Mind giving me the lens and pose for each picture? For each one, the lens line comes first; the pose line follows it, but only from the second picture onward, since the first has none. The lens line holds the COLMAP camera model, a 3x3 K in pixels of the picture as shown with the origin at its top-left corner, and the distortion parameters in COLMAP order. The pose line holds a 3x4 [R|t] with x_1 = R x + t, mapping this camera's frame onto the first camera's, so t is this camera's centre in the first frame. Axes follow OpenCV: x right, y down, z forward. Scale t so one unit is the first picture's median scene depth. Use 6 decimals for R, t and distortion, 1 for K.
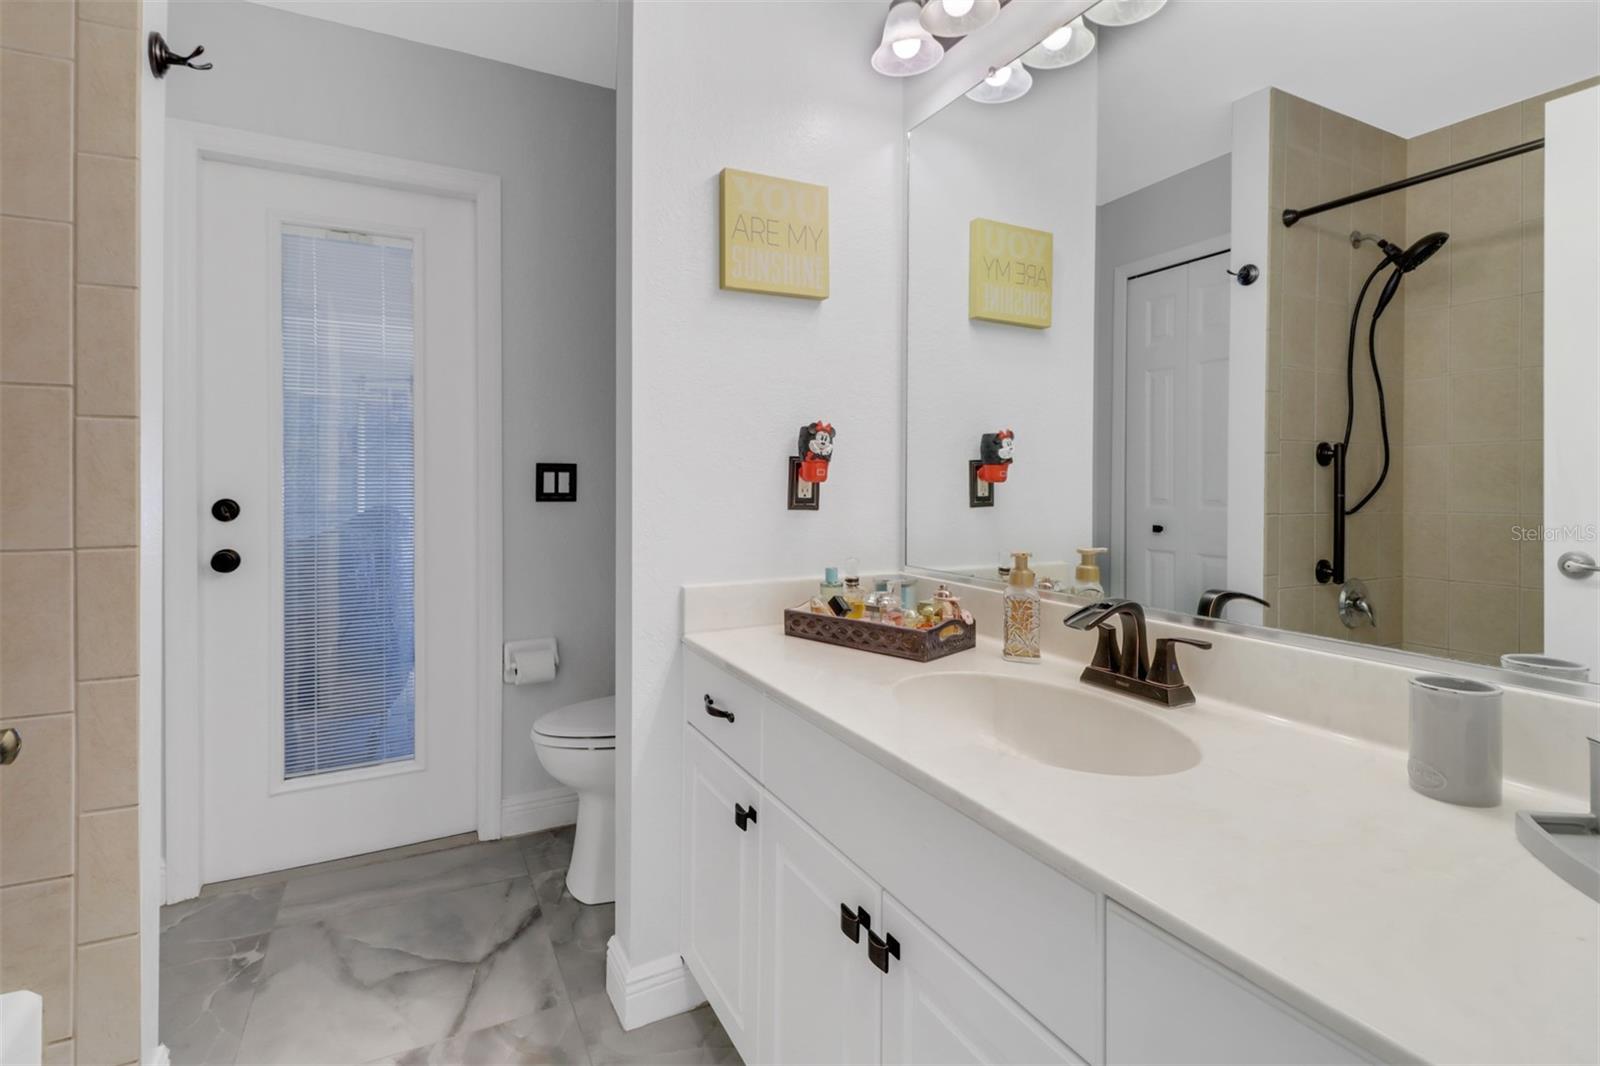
lens RADIAL K [[754.4, 0, 792.5], [0, 754.4, 490.5], [0, 0, 1]] dist [0.002667, -0.007952]
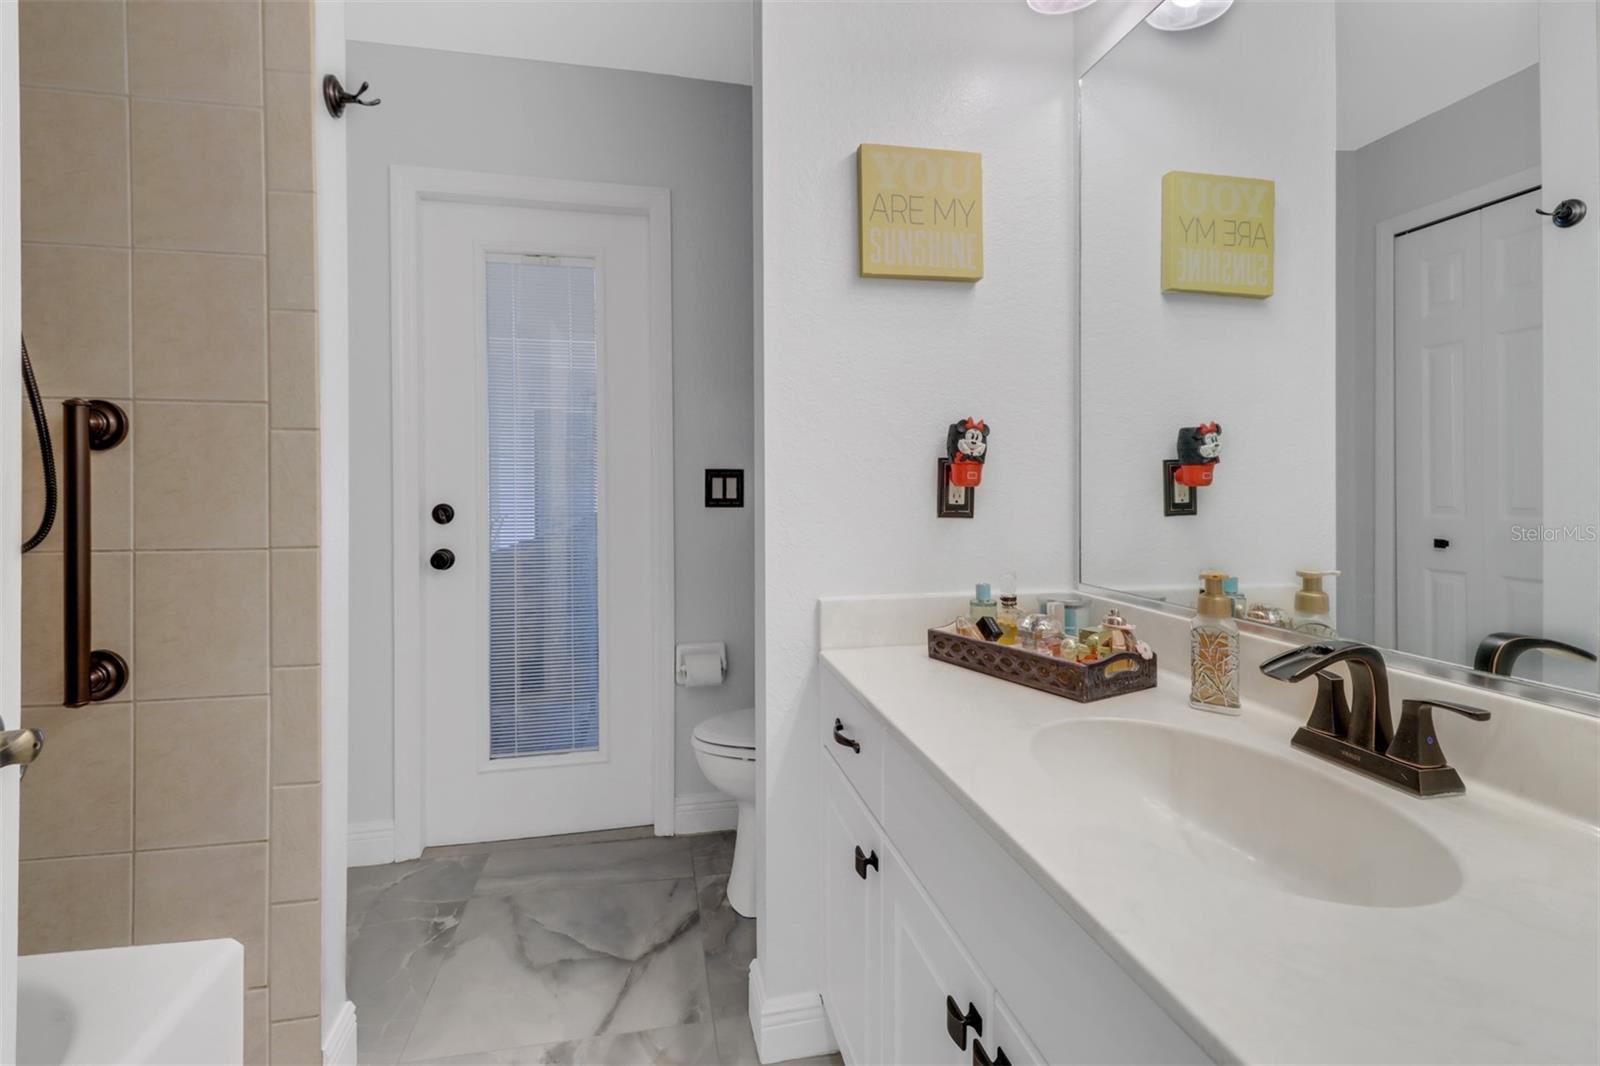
lens RADIAL K [[747.4, 0, 801.8], [0, 747.4, 497.1], [0, 0, 1]] dist [0.009048, -0.011308]
pose [[0.964930, 0.000682, -0.262506, 0.072271], [-0.000426, 0.999999, 0.001033, 0.000369], [0.262507, -0.000885, 0.964930, 0.097305]]
